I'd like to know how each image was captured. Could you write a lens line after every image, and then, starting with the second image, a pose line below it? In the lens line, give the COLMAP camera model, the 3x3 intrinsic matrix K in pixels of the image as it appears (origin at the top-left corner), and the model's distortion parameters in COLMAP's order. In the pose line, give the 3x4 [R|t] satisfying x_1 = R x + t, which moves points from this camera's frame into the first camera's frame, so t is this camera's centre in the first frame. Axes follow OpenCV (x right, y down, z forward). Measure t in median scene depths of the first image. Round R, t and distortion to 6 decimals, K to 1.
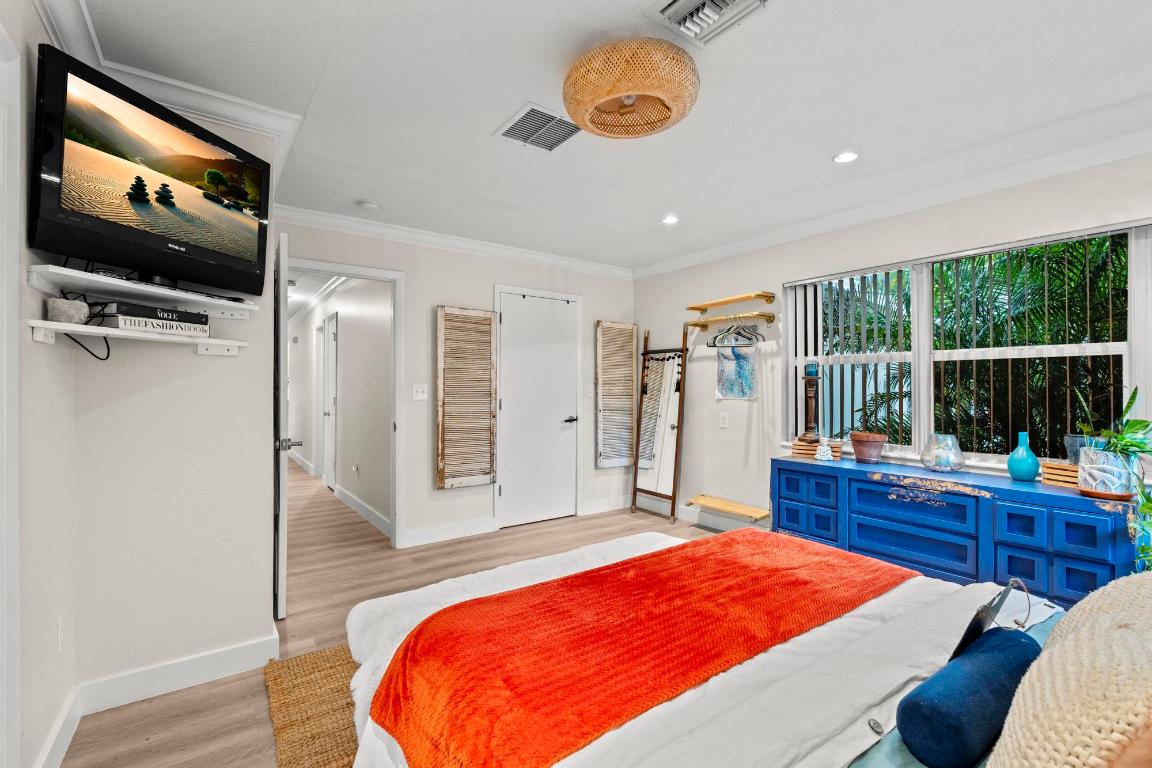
lens RADIAL K [[503.8, 0, 576.0], [0, 503.8, 384.0], [0, 0, 1]] dist [-0.001609, -0.000146]
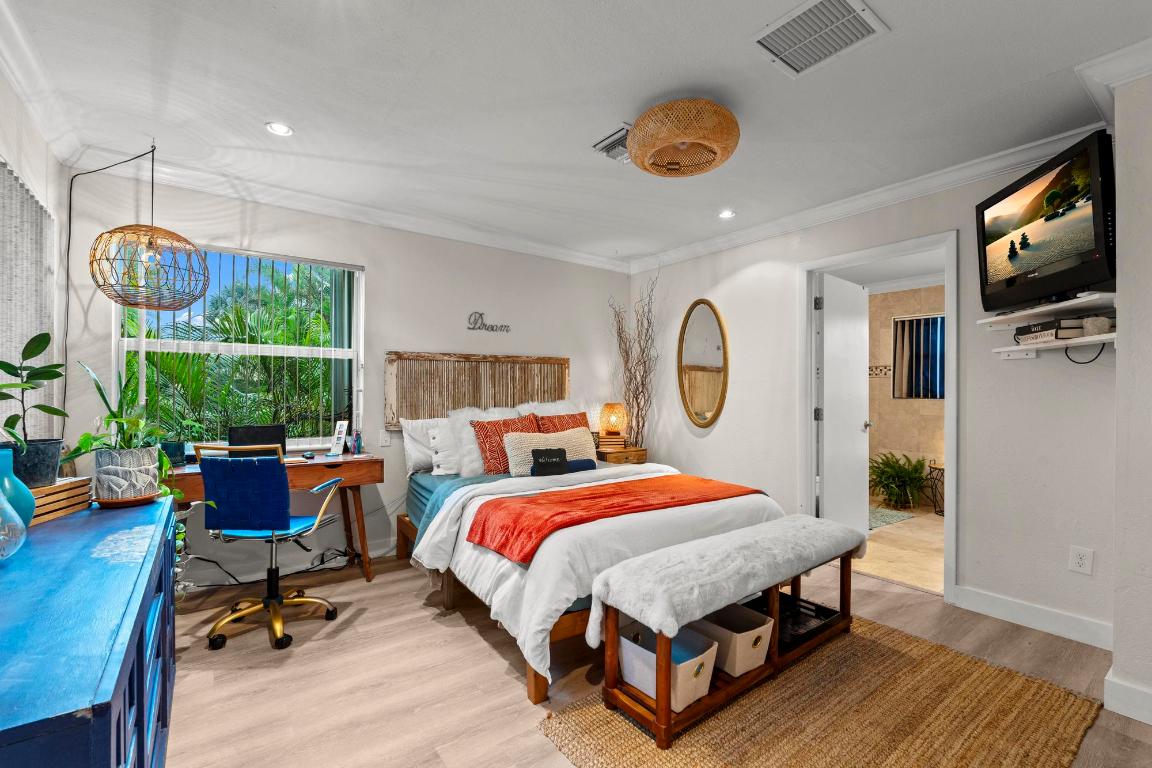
lens RADIAL K [[497.4, 0, 582.4], [0, 497.4, 386.7], [0, 0, 1]] dist [-0.008936, -0.000360]
pose [[-0.999850, -0.005571, -0.016383, 0.347761], [-0.005394, 0.999927, -0.010846, 0.029559], [0.016442, -0.010756, -0.999807, 2.092624]]
